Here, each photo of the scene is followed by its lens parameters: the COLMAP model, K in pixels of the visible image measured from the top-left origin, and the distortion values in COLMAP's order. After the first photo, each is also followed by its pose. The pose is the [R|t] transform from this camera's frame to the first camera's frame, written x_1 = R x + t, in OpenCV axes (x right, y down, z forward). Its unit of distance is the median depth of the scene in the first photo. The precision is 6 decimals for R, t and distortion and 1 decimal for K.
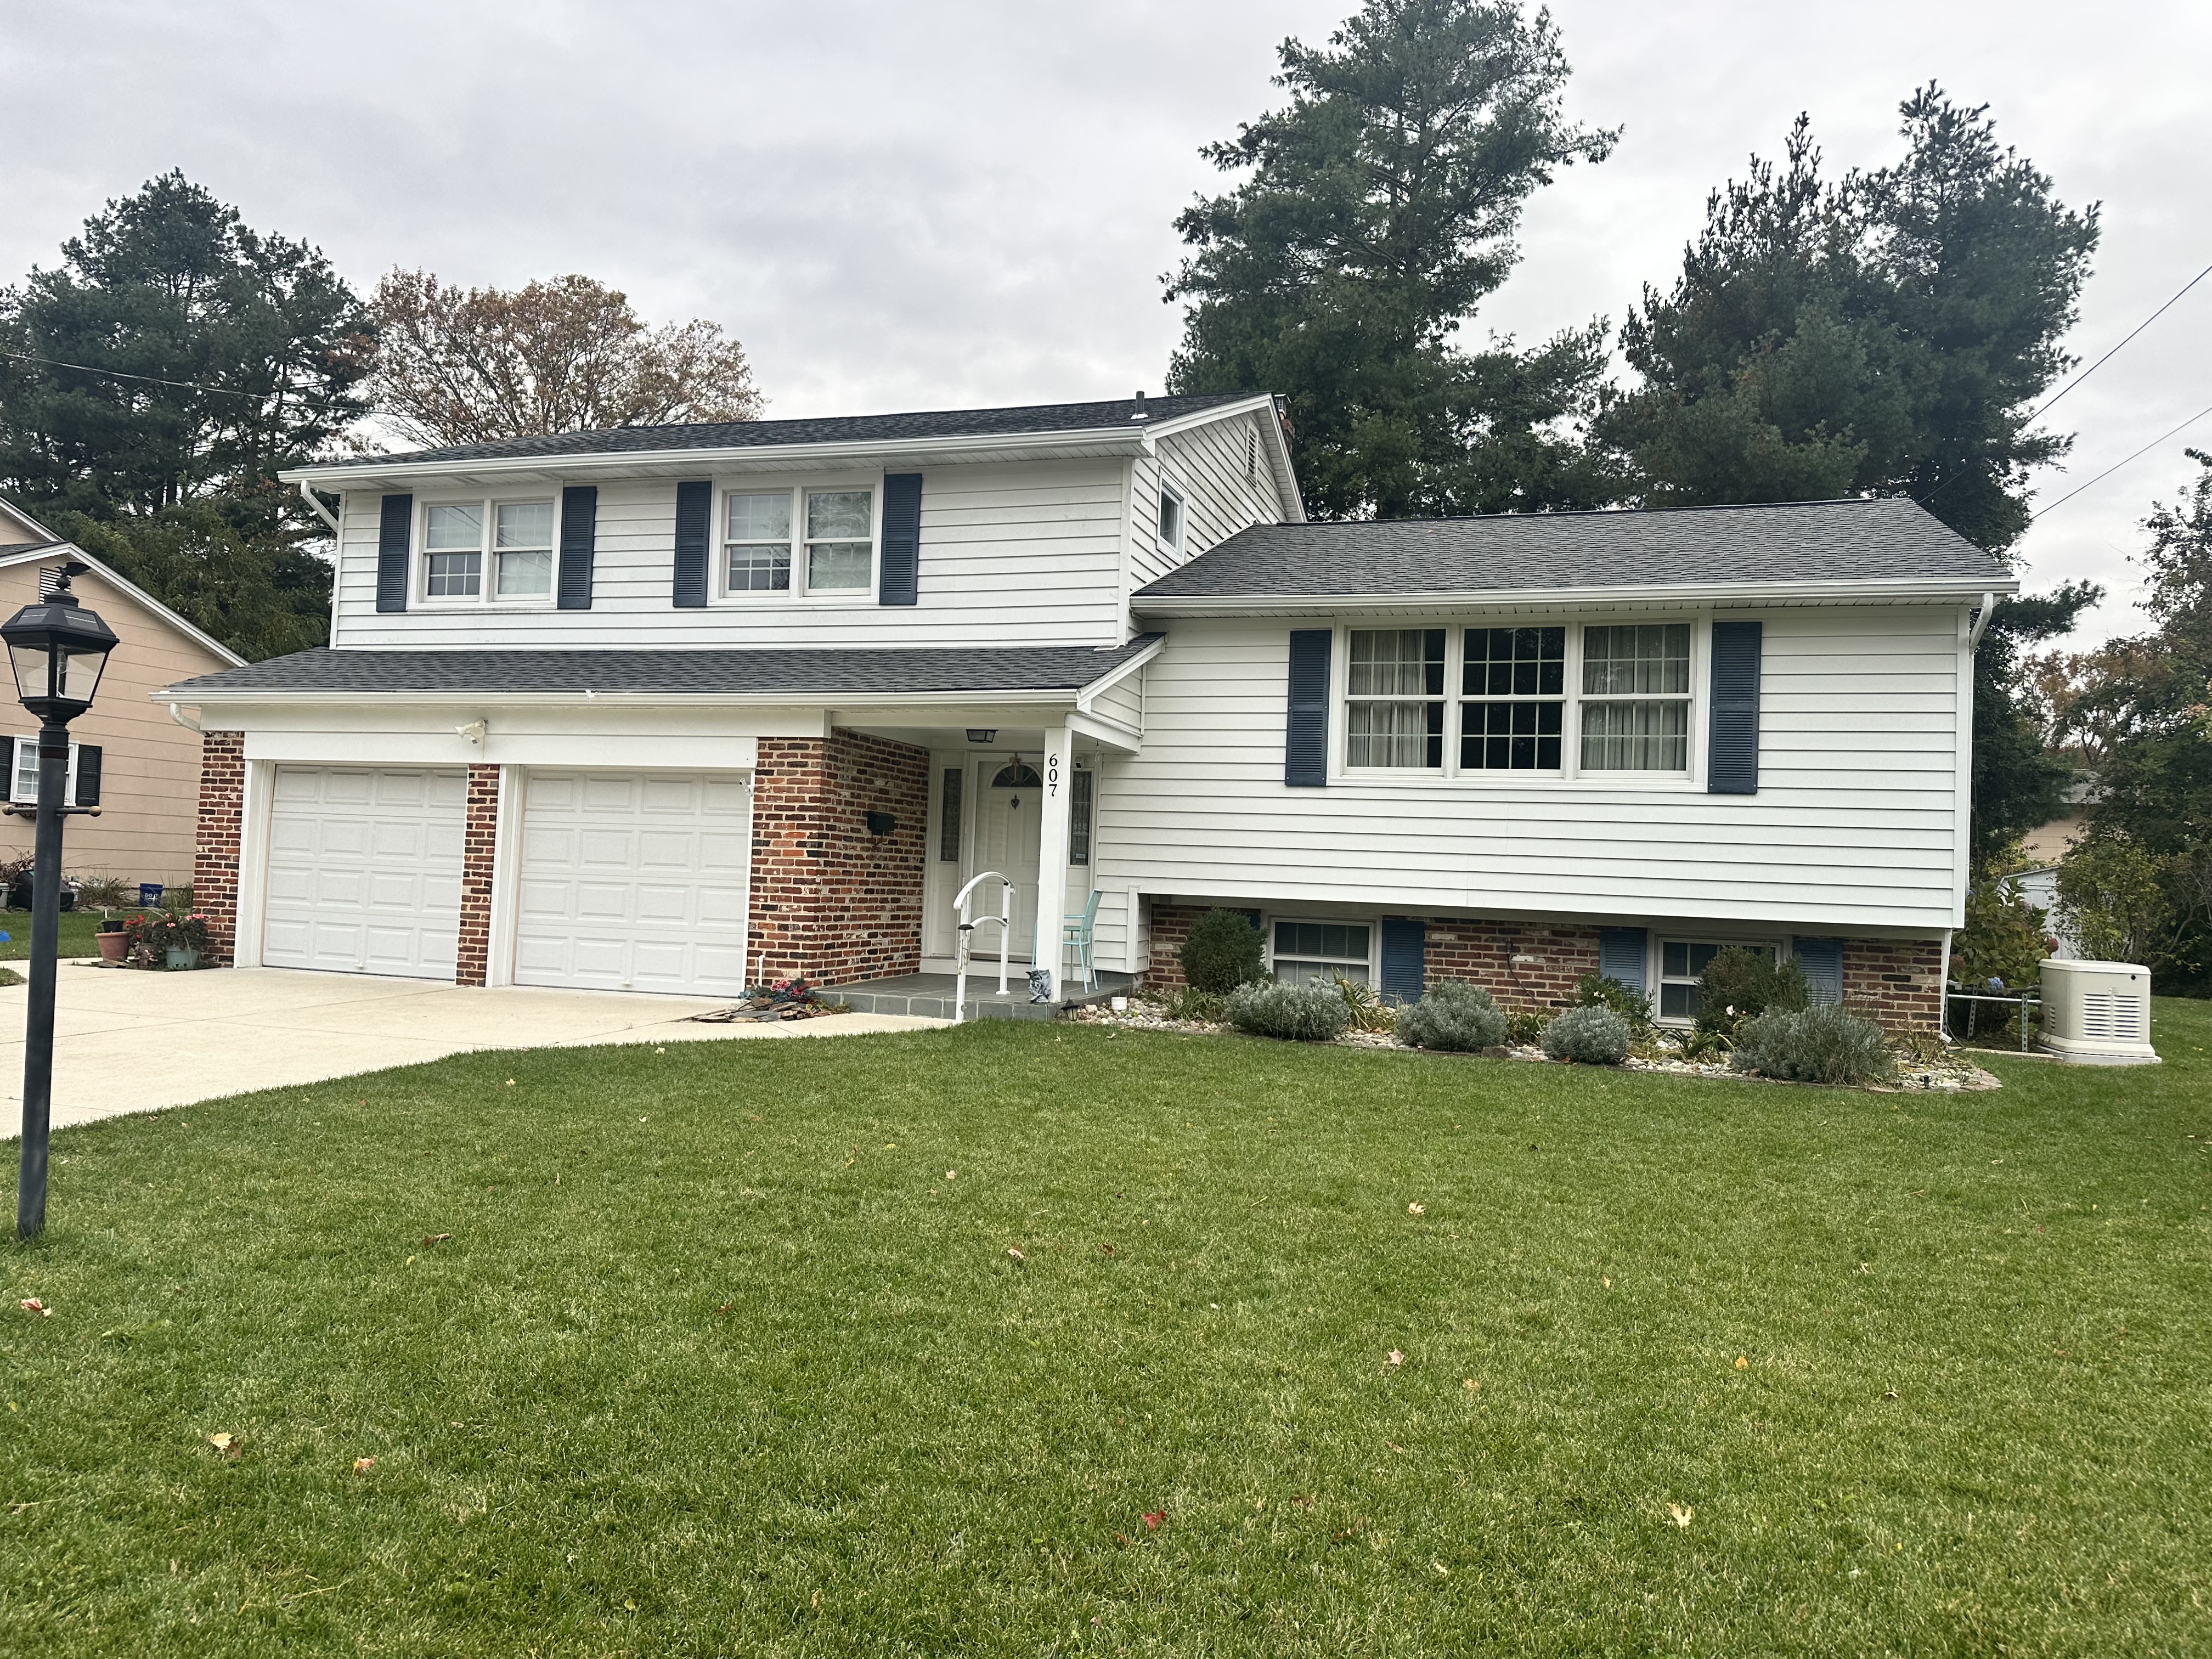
lens RADIAL K [[1523.7, 0, 1106.0], [0, 1523.7, 829.5], [0, 0, 1]] dist [0.020625, -0.032837]
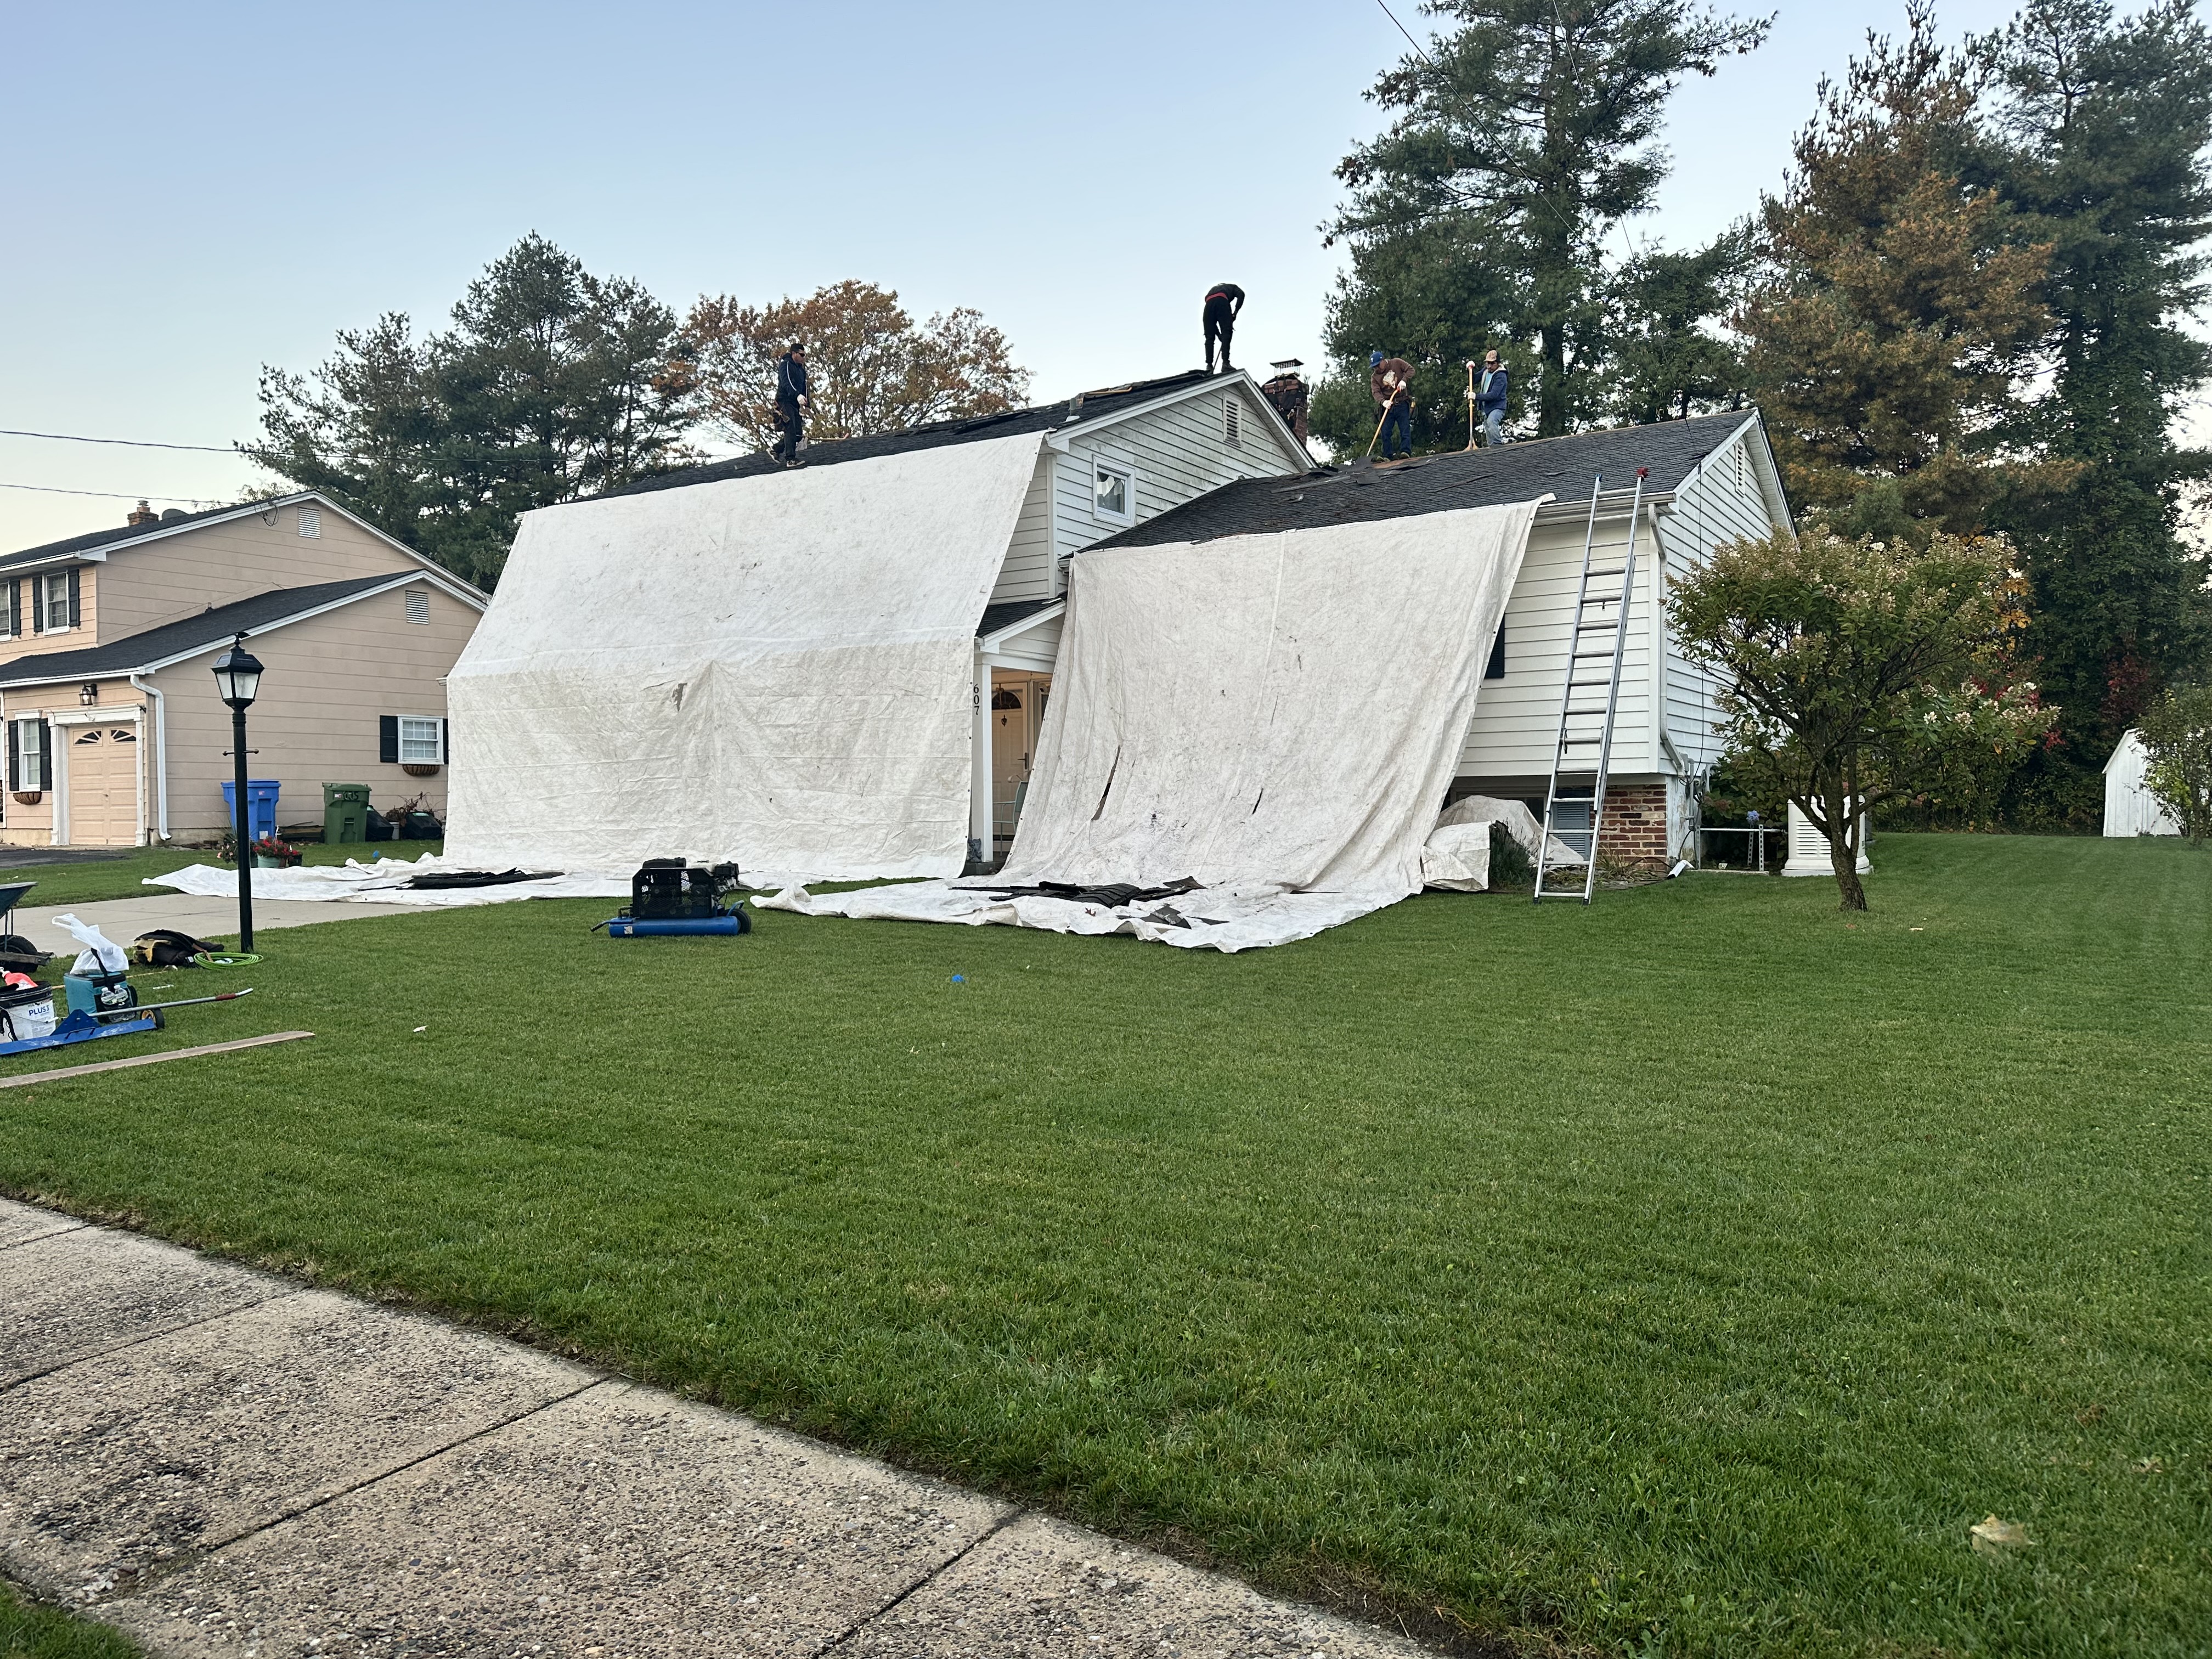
lens RADIAL K [[1523.7, 0, 1106.0], [0, 1523.7, 829.5], [0, 0, 1]] dist [0.020625, -0.032837]
pose [[0.969384, -0.045828, -0.241236, 0.092241], [0.057464, 0.997488, 0.041416, 0.007337], [0.238732, -0.054011, 0.969582, -0.073568]]
